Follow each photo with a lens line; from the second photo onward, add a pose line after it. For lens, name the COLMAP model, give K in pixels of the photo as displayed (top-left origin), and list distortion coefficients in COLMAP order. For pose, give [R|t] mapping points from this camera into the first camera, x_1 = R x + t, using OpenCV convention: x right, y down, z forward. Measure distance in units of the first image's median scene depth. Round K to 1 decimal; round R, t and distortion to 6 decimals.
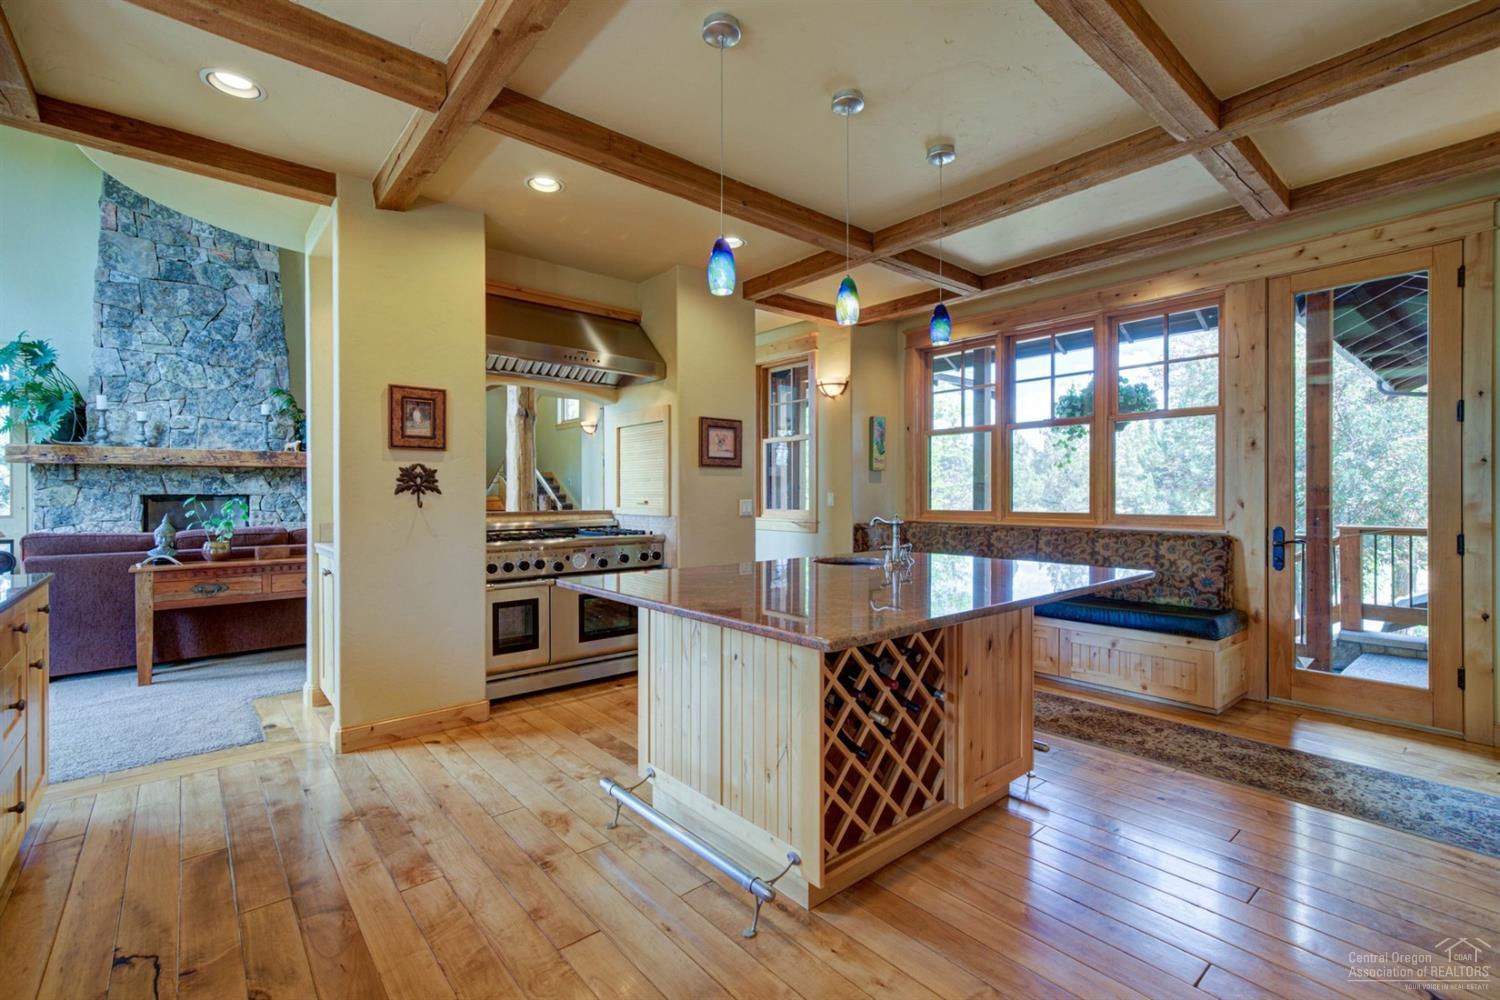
lens RADIAL K [[658.5, 0, 775.4], [0, 658.5, 498.3], [0, 0, 1]] dist [-0.002519, 0.000662]
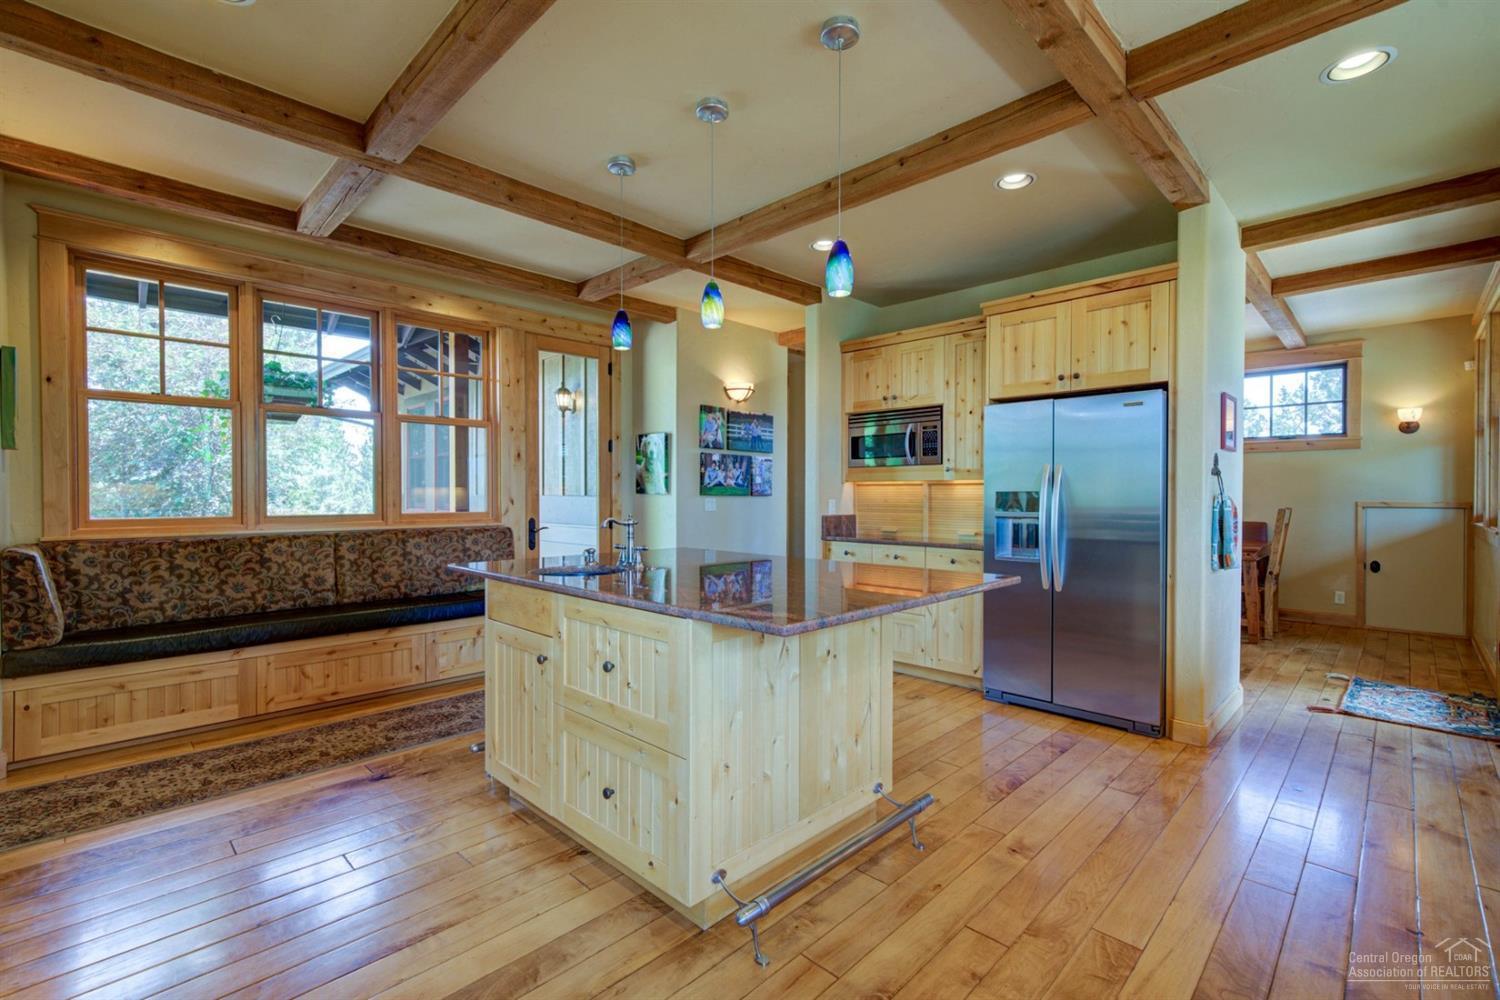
lens RADIAL K [[658.5, 0, 713.2], [0, 658.5, 499.5], [0, 0, 1]] dist [-0.002519, 0.000662]
pose [[-0.039142, -0.007110, 0.999208, -0.455028], [0.004634, 0.999963, 0.007296, -0.002595], [-0.999223, 0.004916, -0.039107, 0.514949]]
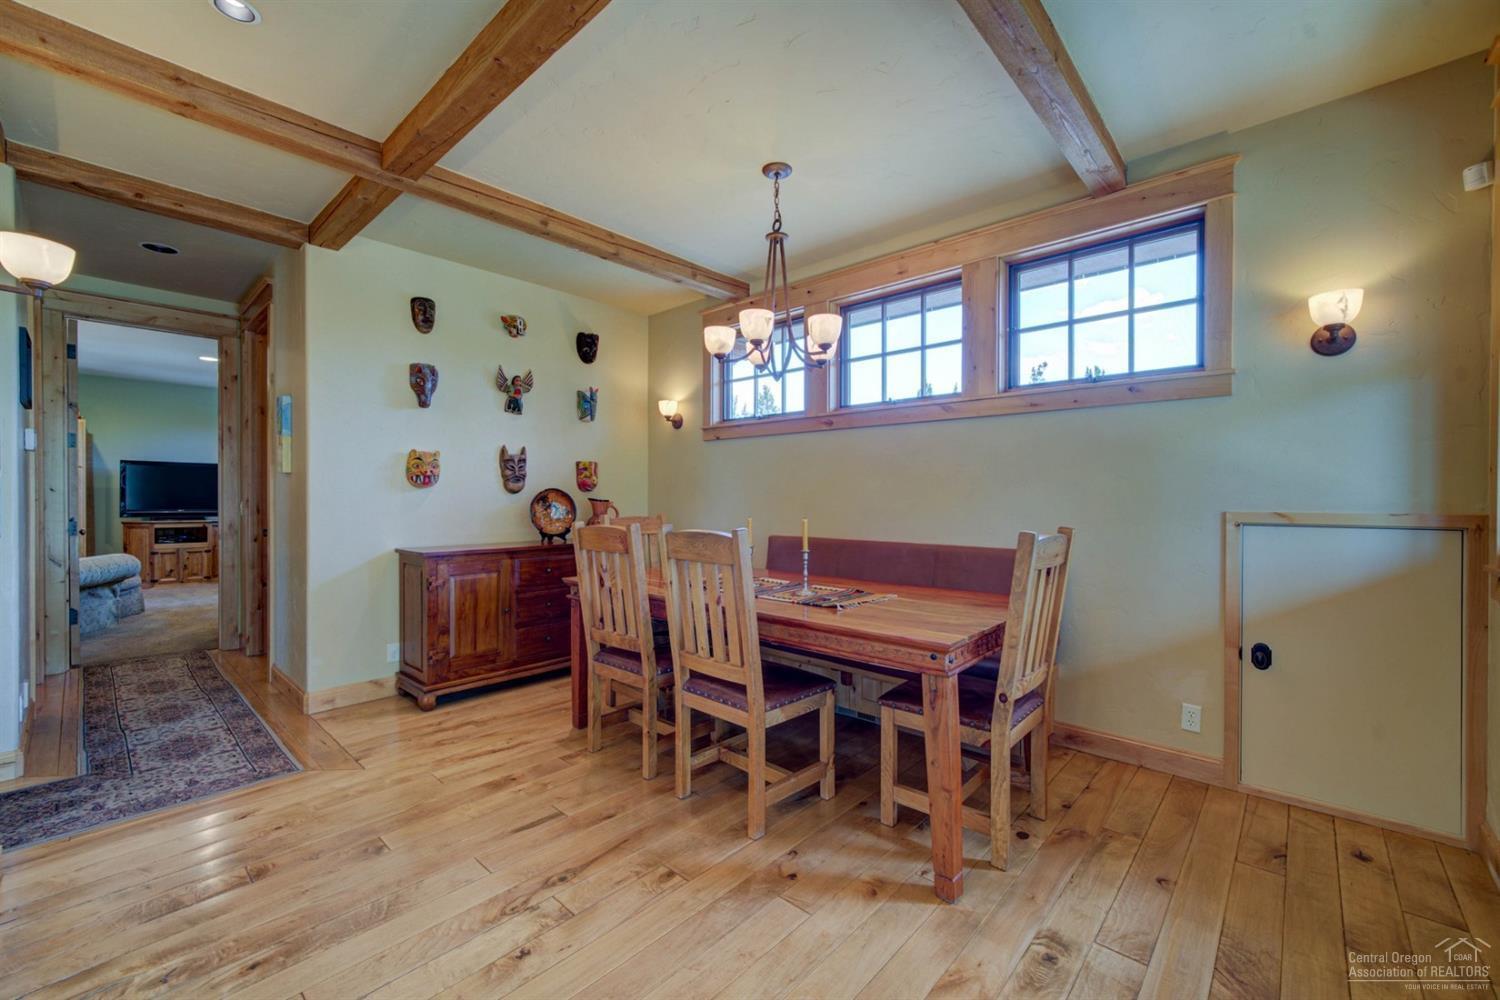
lens RADIAL K [[608.0, 0, 746.6], [0, 608.0, 500.6], [0, 0, 1]] dist [0.002229, 0.000588]
pose [[-0.107693, -0.008506, 0.994148, -0.345364], [0.007559, 0.999927, 0.009374, -0.002412], [-0.994155, 0.008524, -0.107621, 0.392619]]
